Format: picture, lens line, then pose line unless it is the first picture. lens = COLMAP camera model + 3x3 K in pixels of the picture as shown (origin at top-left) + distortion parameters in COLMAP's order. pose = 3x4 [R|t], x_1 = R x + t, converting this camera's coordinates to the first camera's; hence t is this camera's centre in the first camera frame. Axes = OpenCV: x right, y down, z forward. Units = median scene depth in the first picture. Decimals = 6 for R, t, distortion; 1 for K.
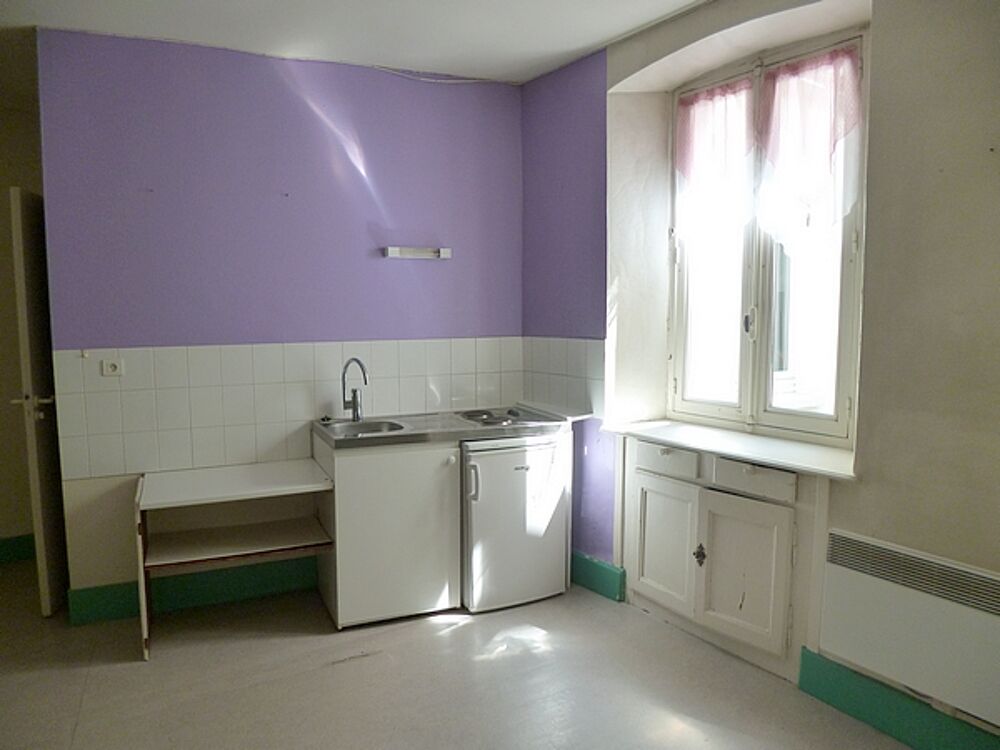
lens RADIAL K [[706.7, 0, 481.5], [0, 706.7, 380.1], [0, 0, 1]] dist [-0.055742, 0.010284]
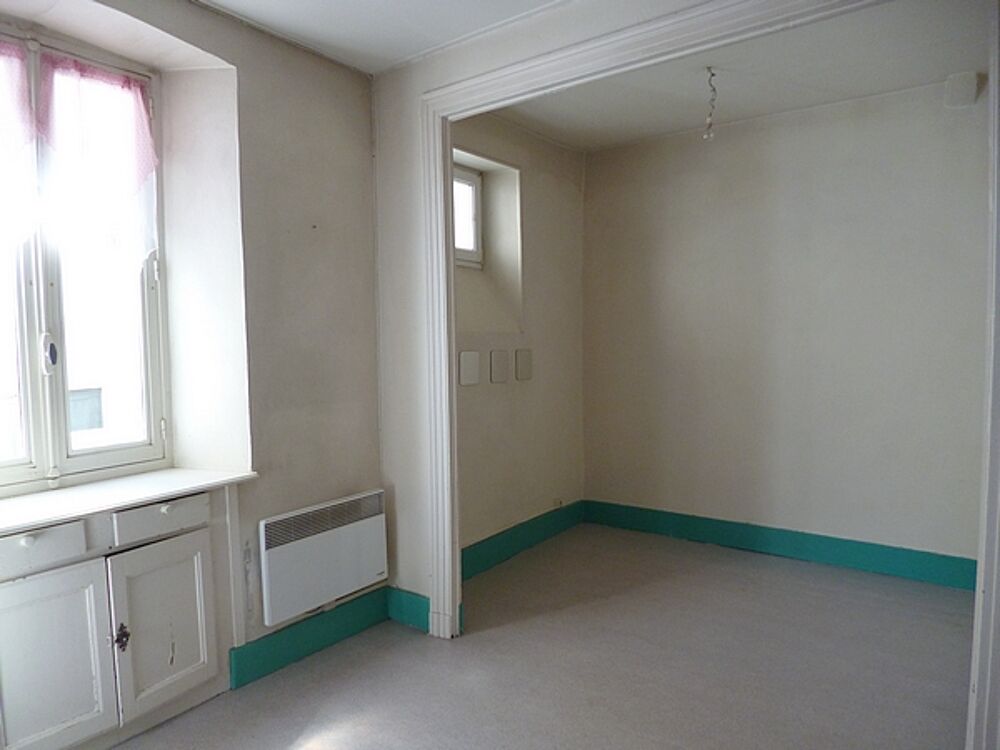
lens RADIAL K [[706.7, 0, 481.5], [0, 706.7, 380.1], [0, 0, 1]] dist [-0.055742, 0.010284]
pose [[-0.412957, -0.048088, 0.909480, -0.580434], [0.109689, 0.988710, 0.102083, -0.081529], [-0.904121, 0.141916, -0.403020, 0.920034]]
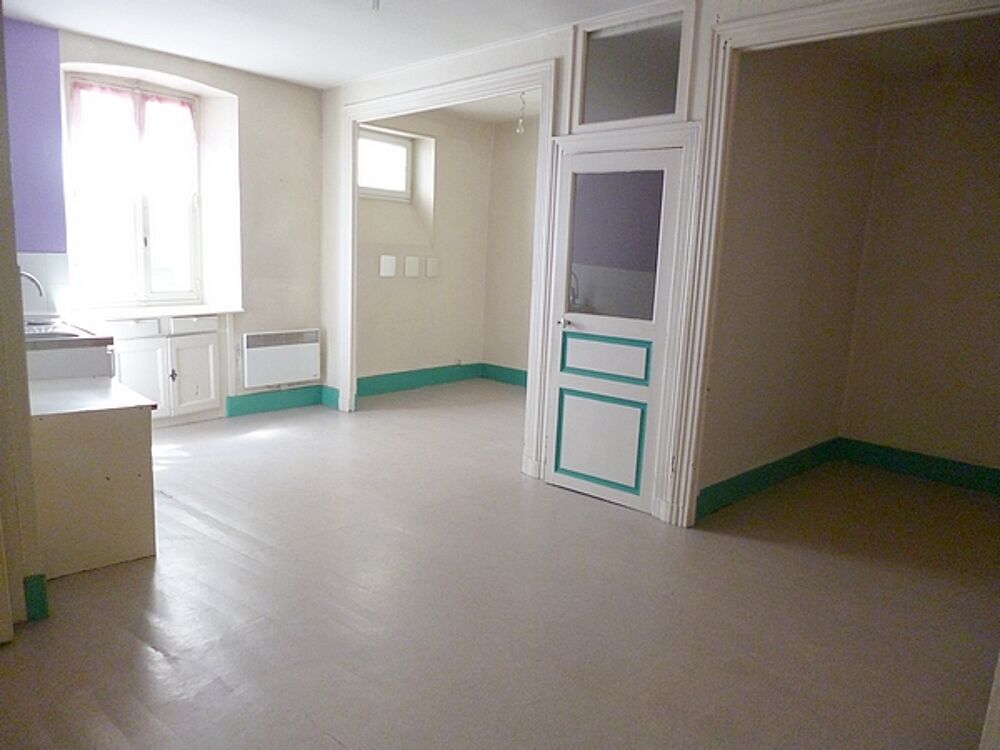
lens RADIAL K [[706.7, 0, 481.5], [0, 706.7, 380.1], [0, 0, 1]] dist [-0.055742, 0.010284]
pose [[-0.315438, -0.179963, 0.931725, -1.594833], [0.056898, 0.976500, 0.207873, -0.060325], [-0.947239, 0.118584, -0.297786, 0.805358]]
